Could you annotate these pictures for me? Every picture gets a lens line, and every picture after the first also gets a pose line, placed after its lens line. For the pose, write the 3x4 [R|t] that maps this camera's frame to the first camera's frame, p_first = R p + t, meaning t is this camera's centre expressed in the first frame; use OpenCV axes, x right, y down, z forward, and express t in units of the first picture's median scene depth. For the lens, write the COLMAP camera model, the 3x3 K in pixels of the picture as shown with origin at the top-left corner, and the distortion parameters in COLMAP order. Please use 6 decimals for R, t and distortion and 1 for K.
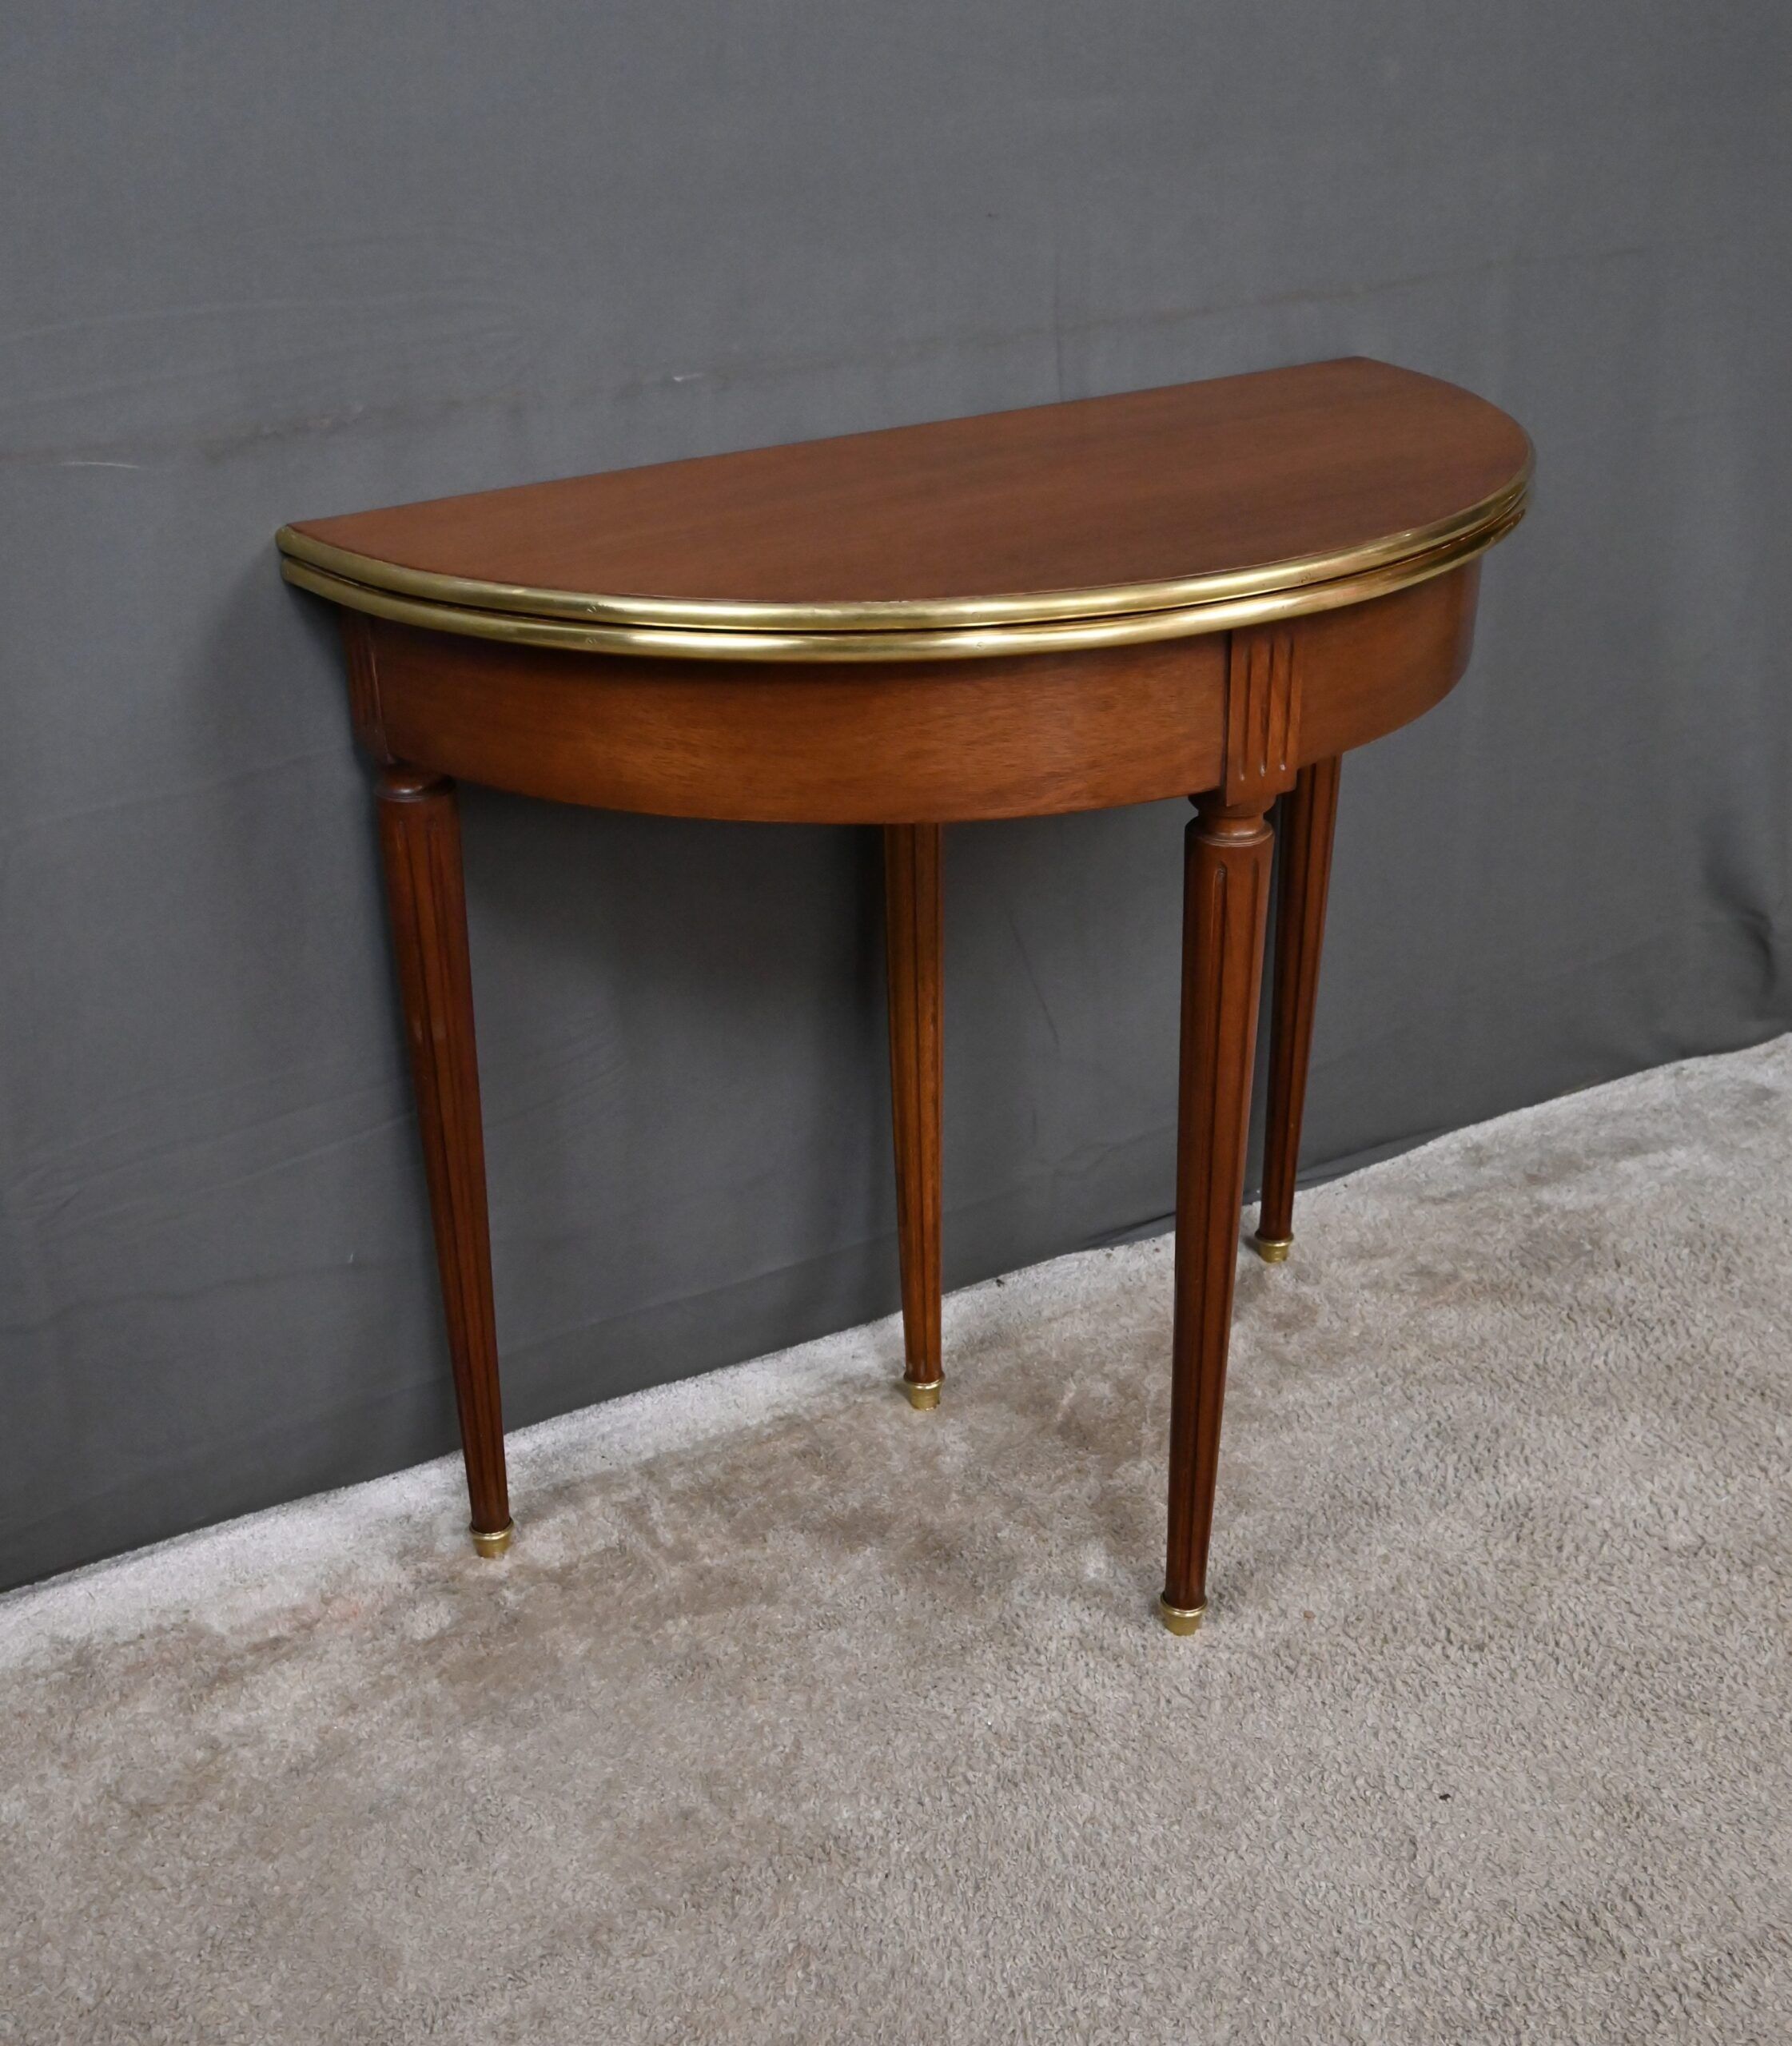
lens RADIAL K [[2444.1, 0, 823.6], [0, 2444.1, 1052.9], [0, 0, 1]] dist [0.001909, 0.000000]
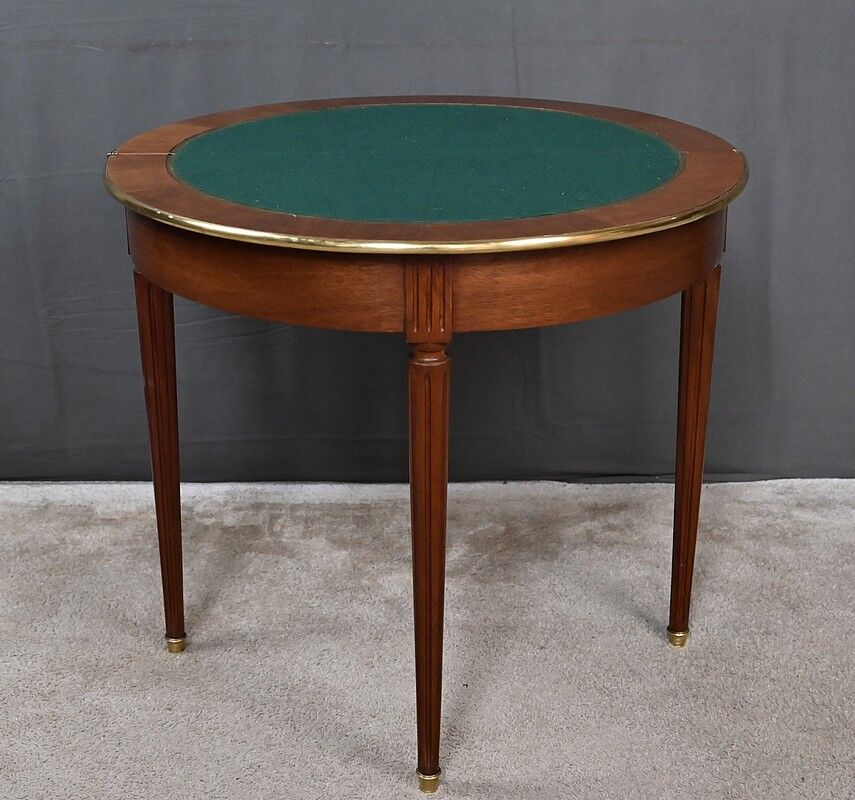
lens RADIAL K [[1598.2, 0, 433.5], [0, 1598.2, 349.9], [0, 0, 1]] dist [0.005577, 0.000000]
pose [[0.878077, 0.187881, -0.440092, 0.753328], [-0.227021, 0.973168, -0.037496, 0.060129], [0.421238, 0.132834, 0.897170, -0.347231]]
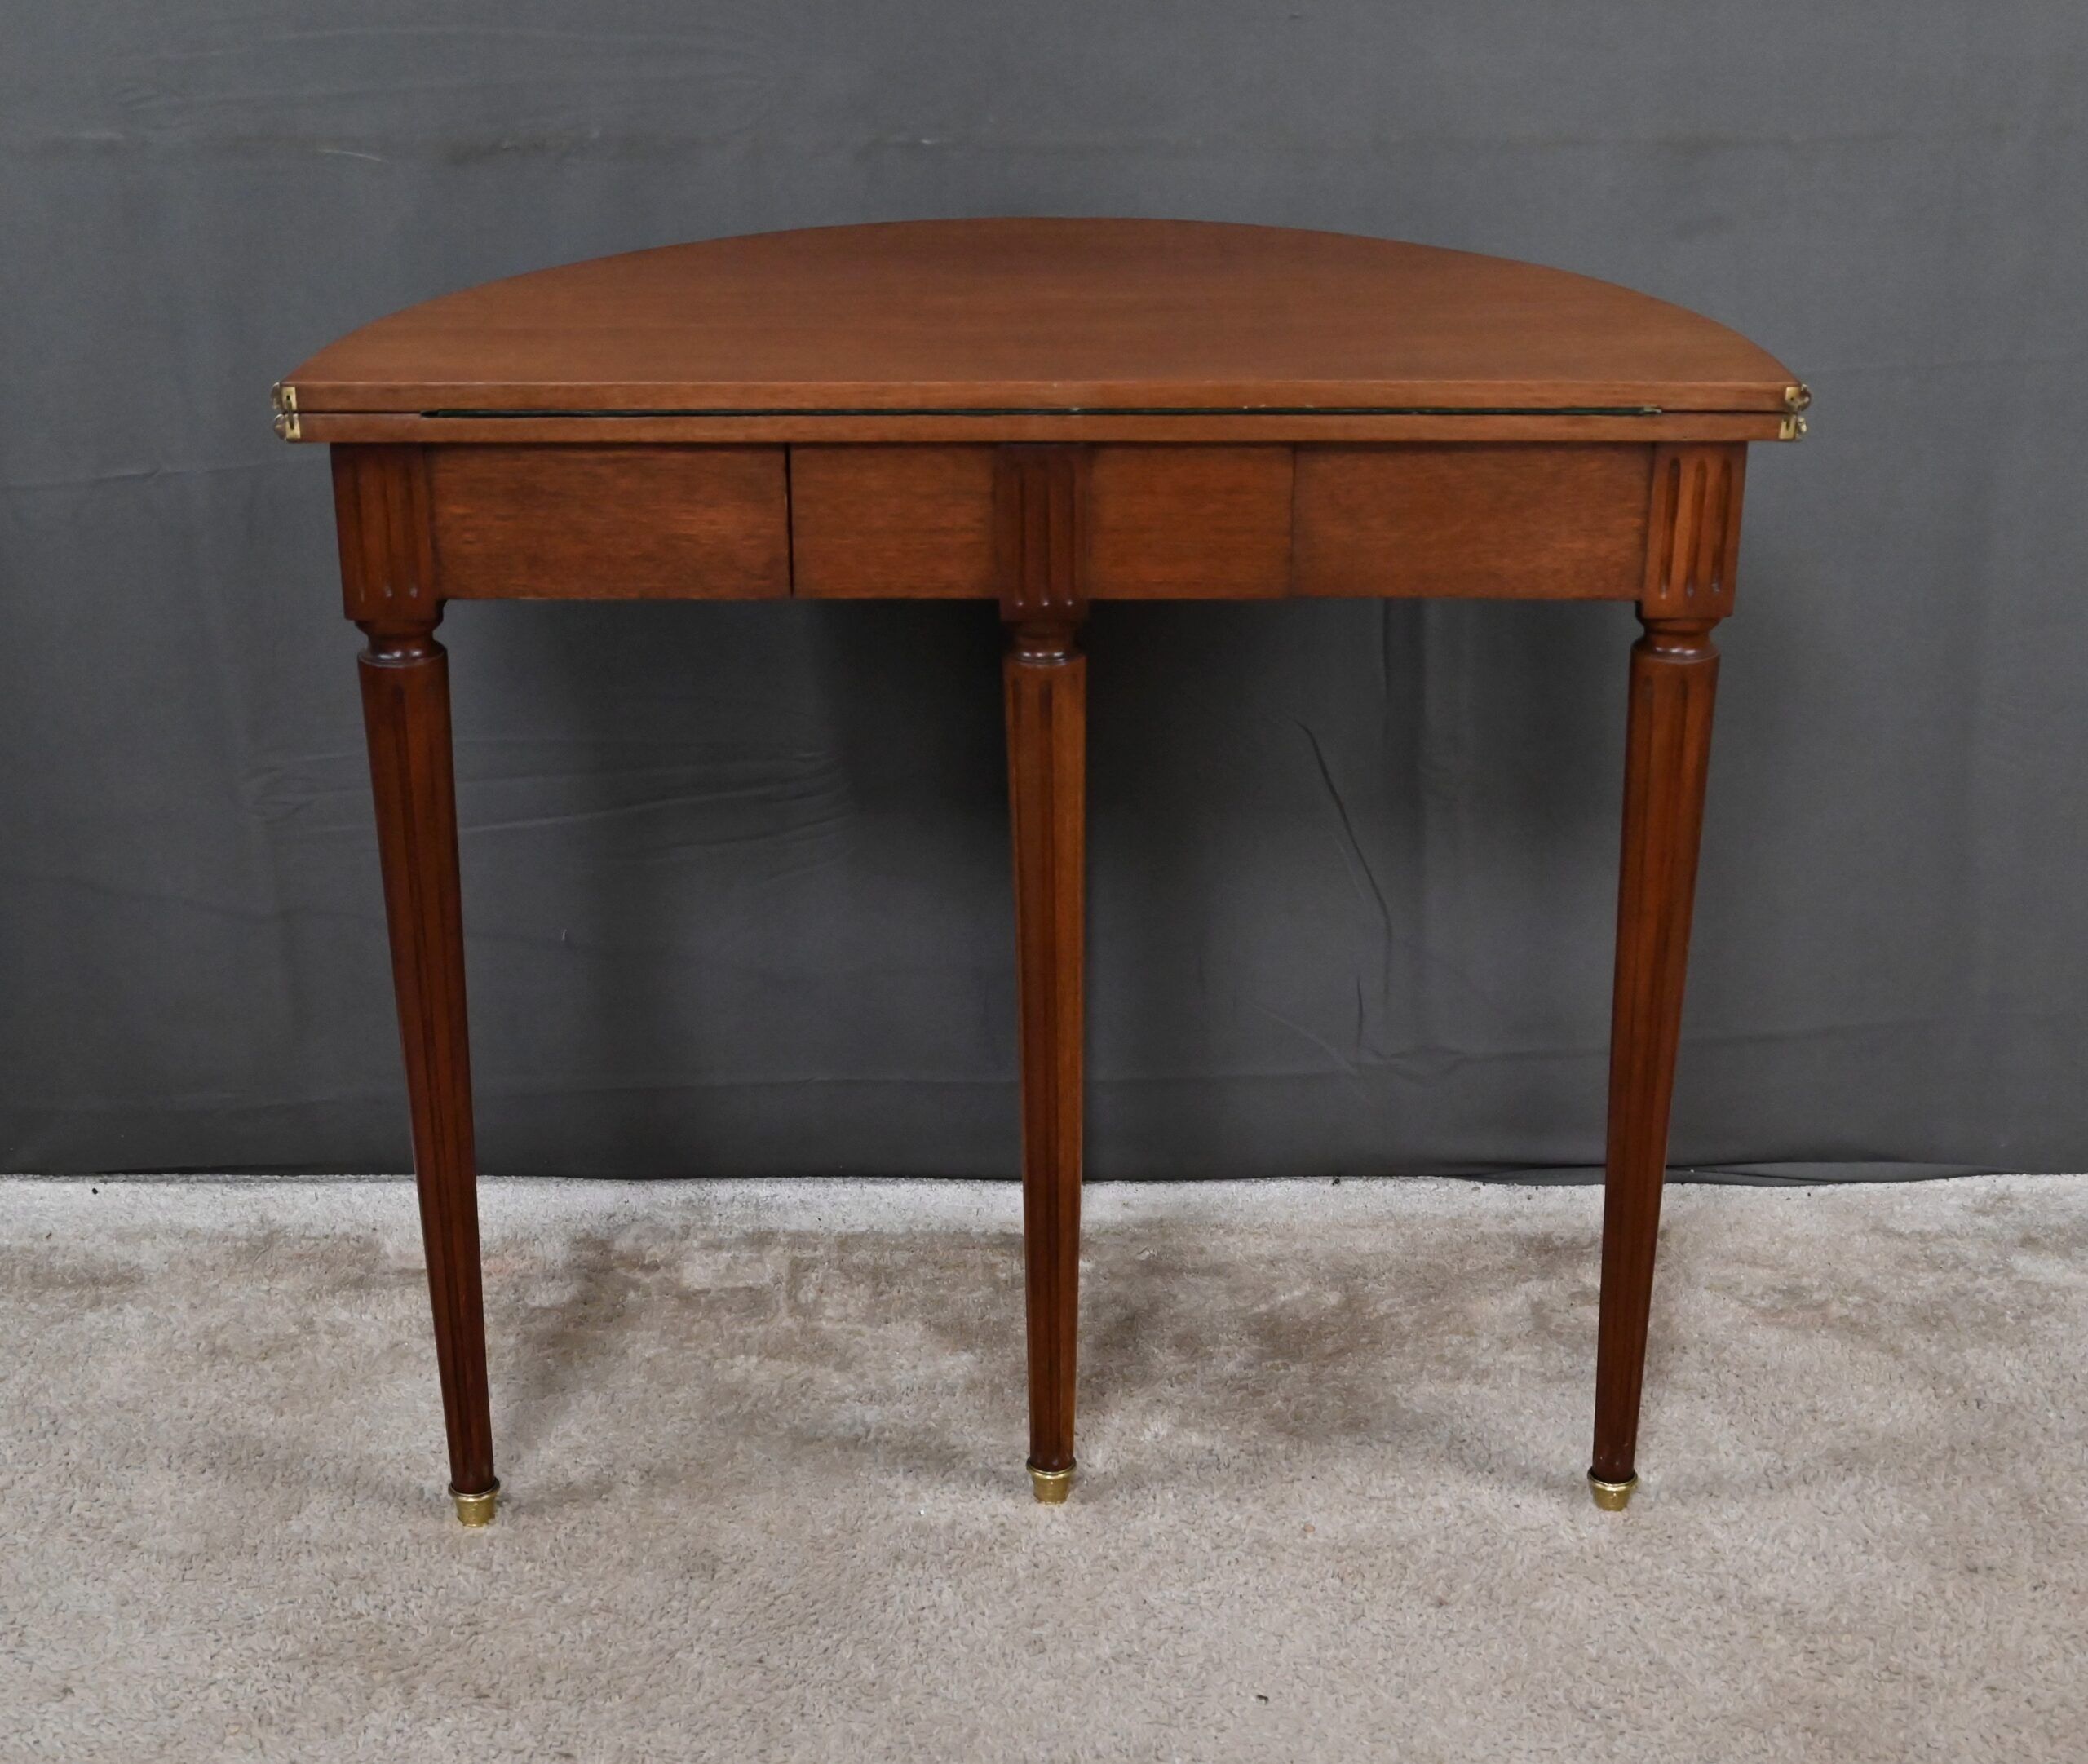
lens RADIAL K [[3448.4, 0, 1074.2], [0, 3448.4, 1073.8], [0, 0, 1]] dist [-0.001069, 0.000000]
pose [[0.874602, 0.231330, -0.426096, 0.650713], [-0.229806, 0.971635, 0.055809, 0.007851], [0.426920, 0.049108, 0.902955, -0.241724]]
